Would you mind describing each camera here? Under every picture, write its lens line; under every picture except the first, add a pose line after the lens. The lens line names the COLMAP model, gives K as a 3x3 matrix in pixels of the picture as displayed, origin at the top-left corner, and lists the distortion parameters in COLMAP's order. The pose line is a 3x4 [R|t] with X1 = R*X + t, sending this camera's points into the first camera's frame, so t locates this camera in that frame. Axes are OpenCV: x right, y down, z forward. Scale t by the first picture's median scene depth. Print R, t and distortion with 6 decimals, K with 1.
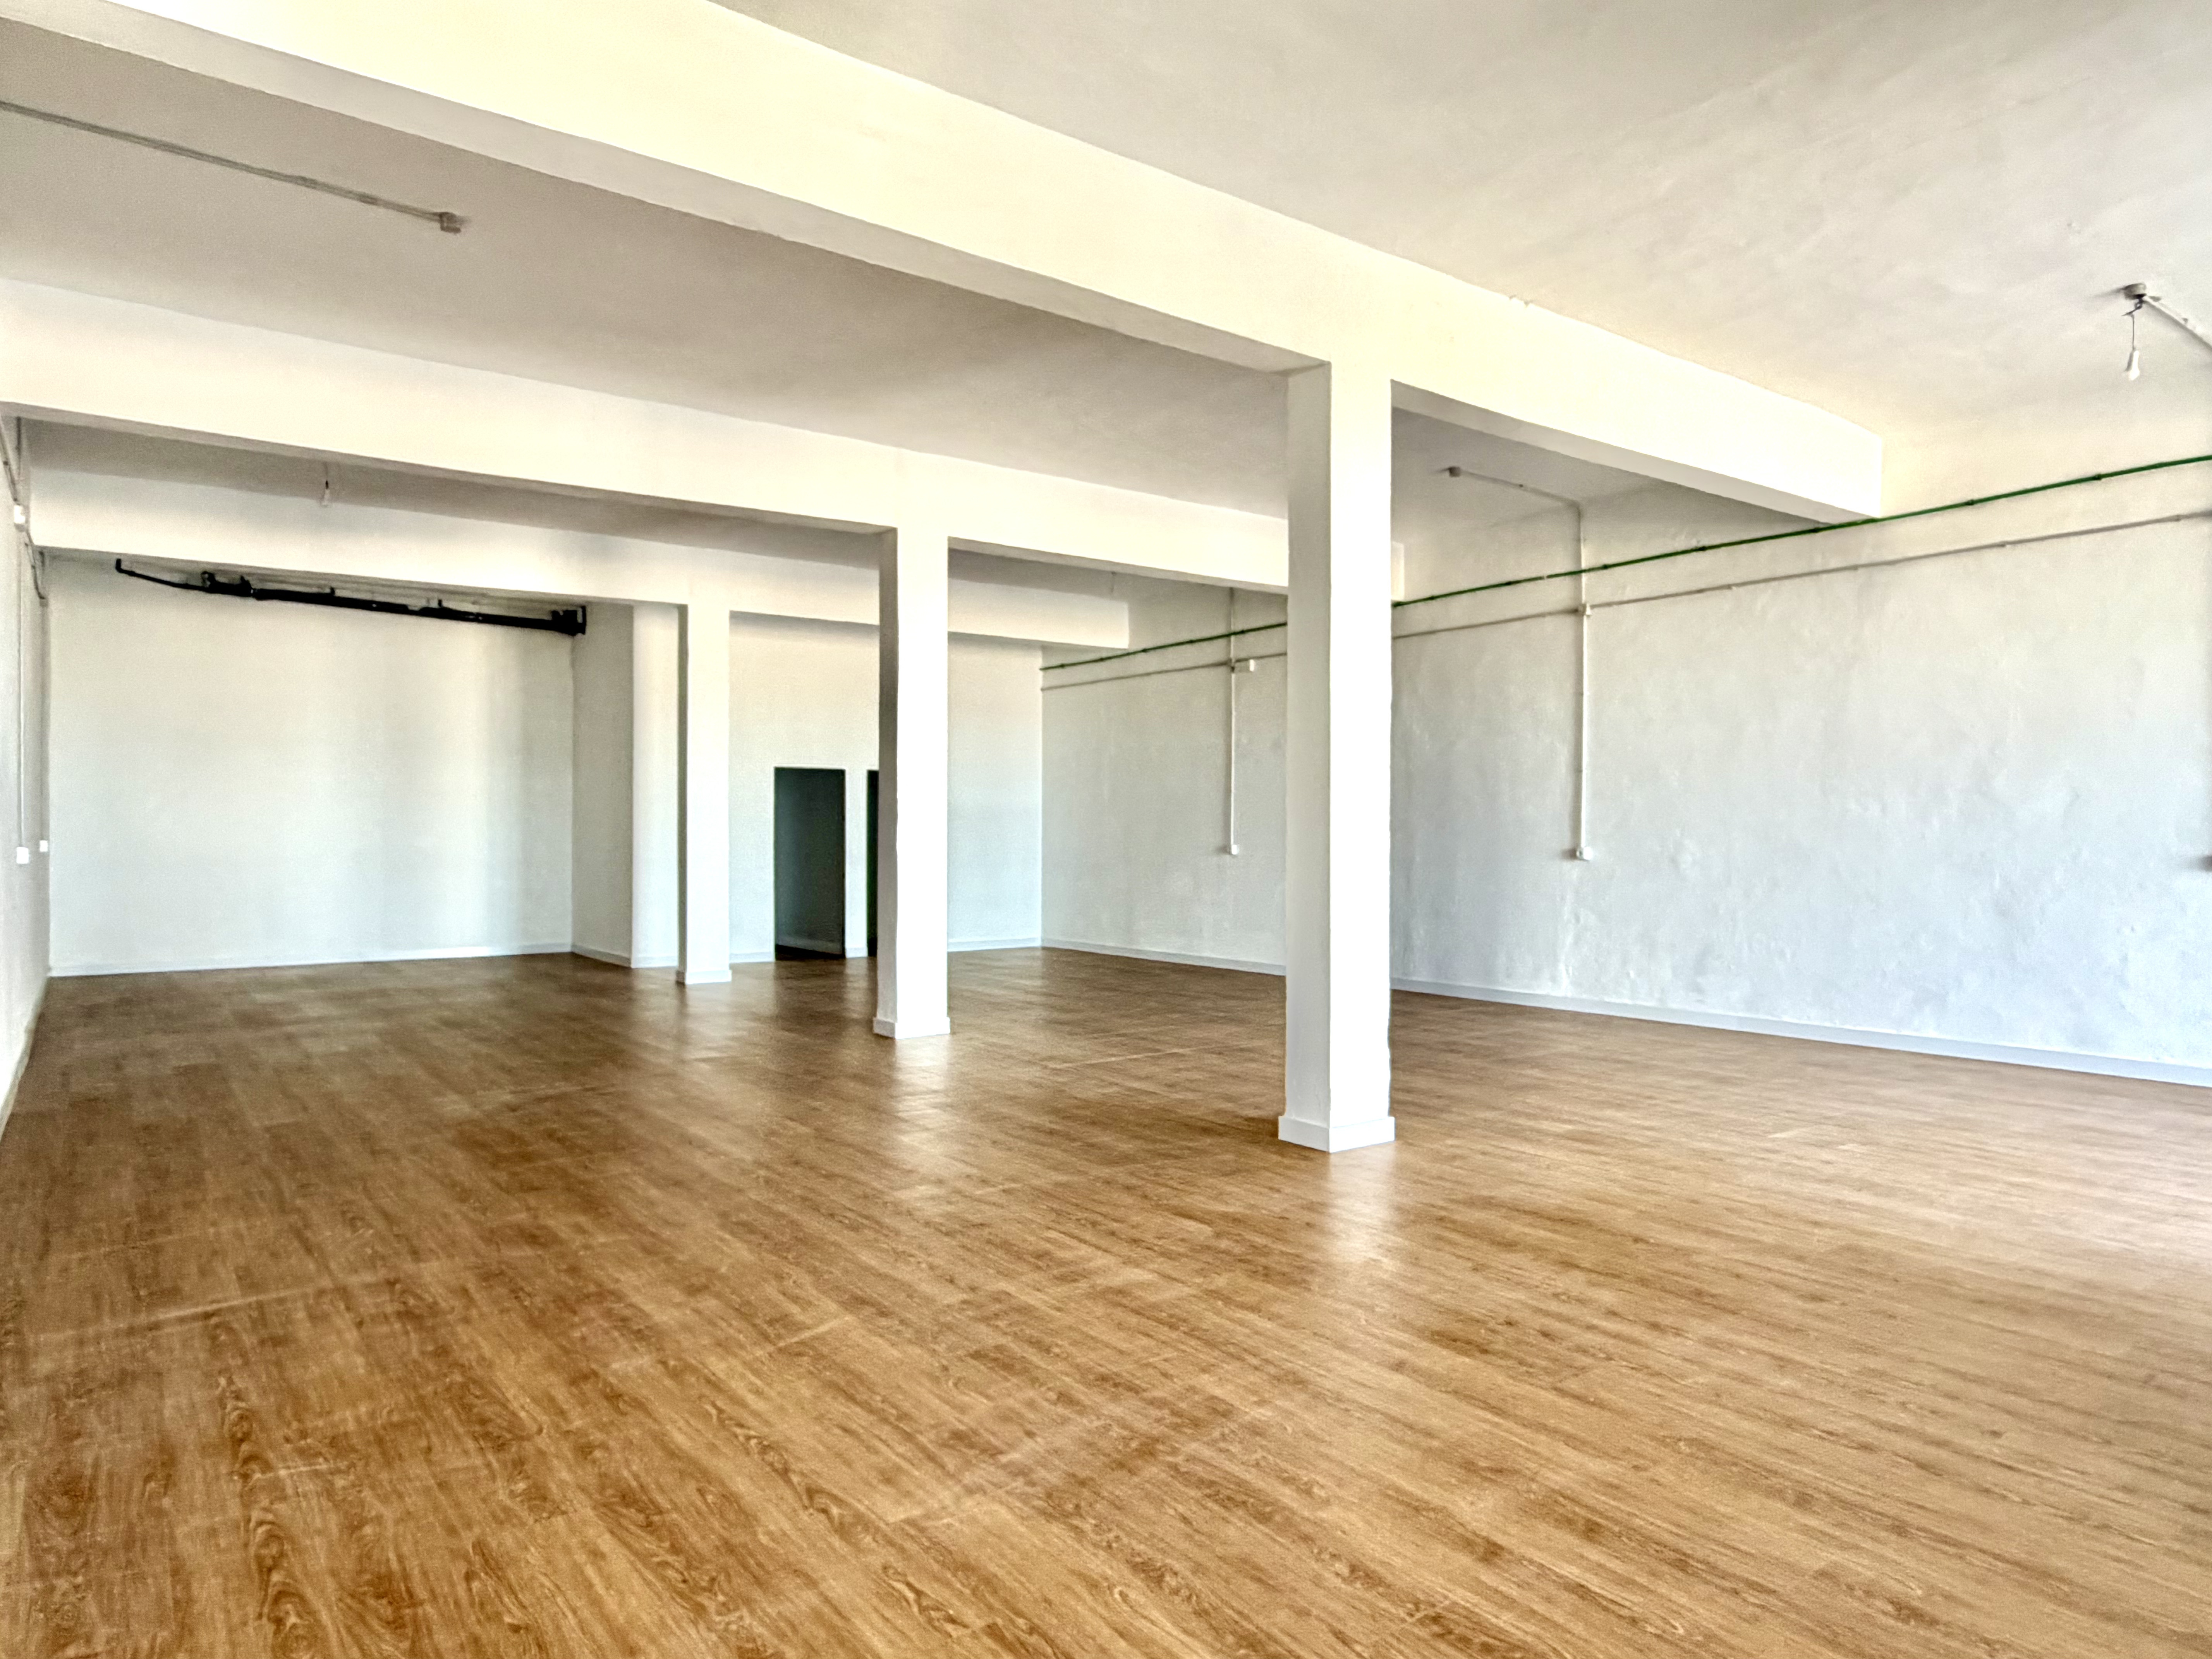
lens RADIAL K [[1382.1, 0, 1093.7], [0, 1382.1, 841.0], [0, 0, 1]] dist [-0.000443, -0.002674]
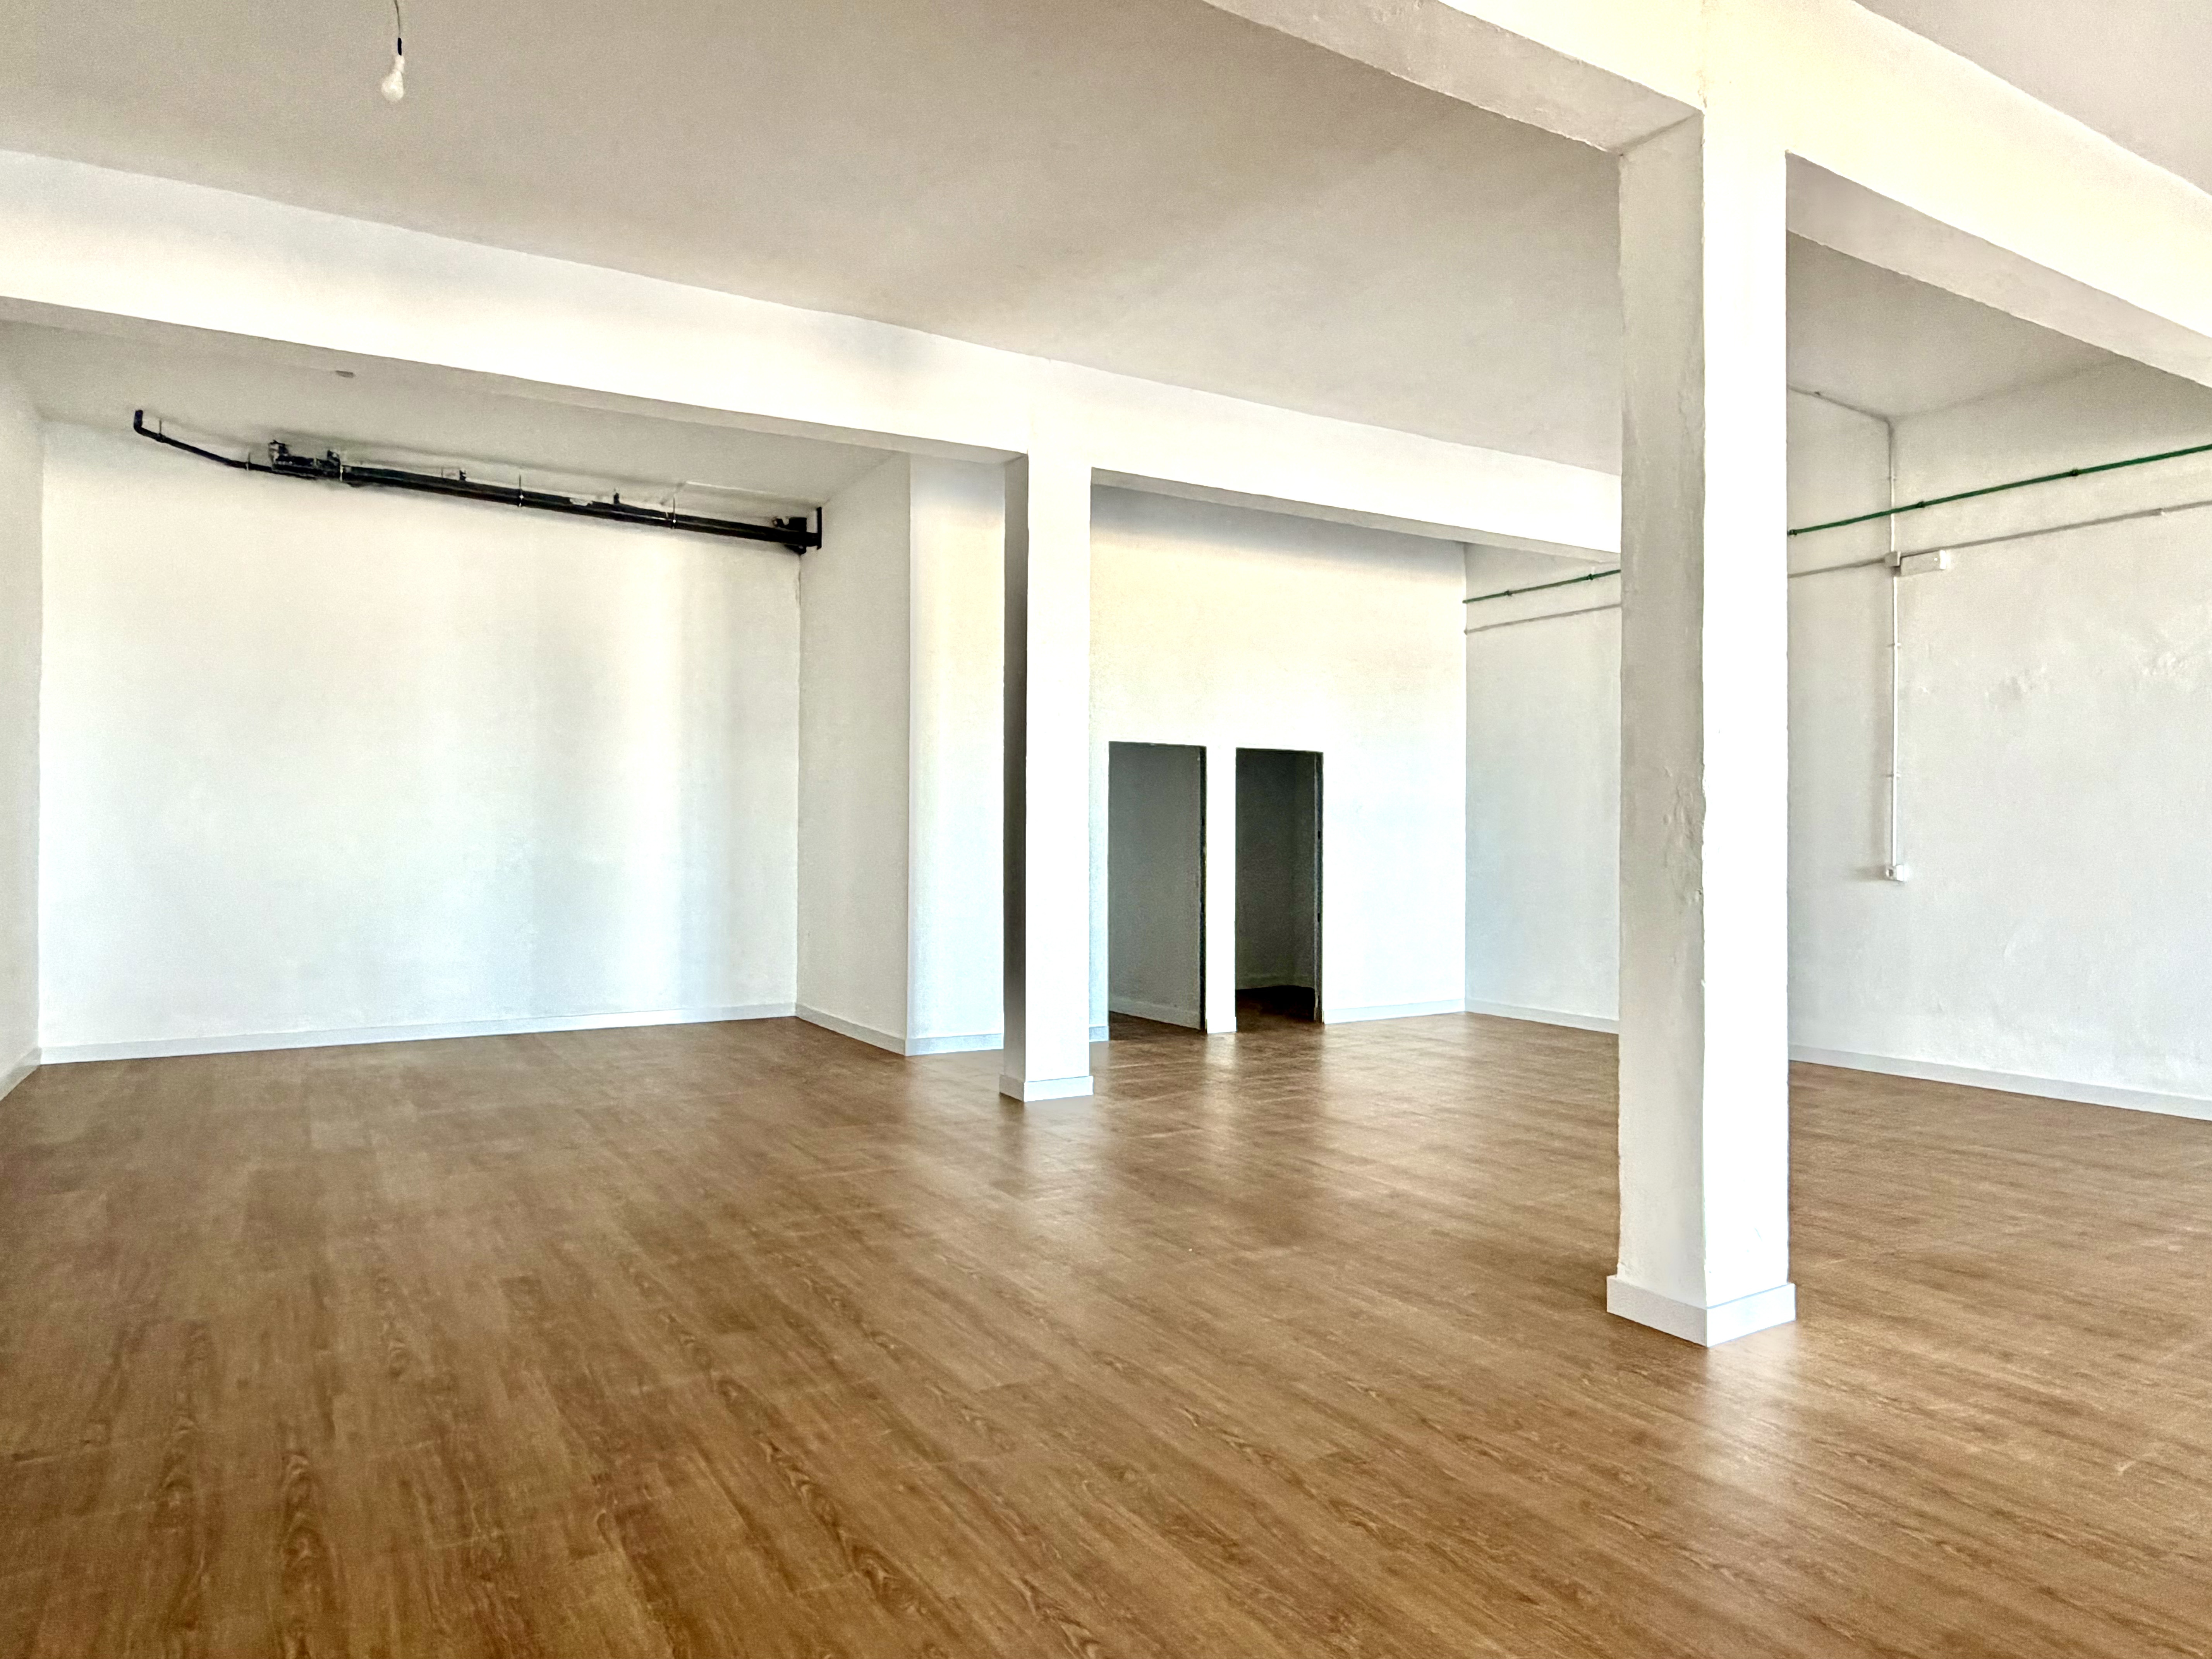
lens RADIAL K [[1382.1, 0, 1101.1], [0, 1382.1, 823.3], [0, 0, 1]] dist [-0.000443, -0.002674]
pose [[0.996009, 0.001413, -0.089240, -0.175779], [-0.003256, 0.999784, -0.020510, -0.001098], [0.089192, 0.020718, 0.995799, 0.350642]]
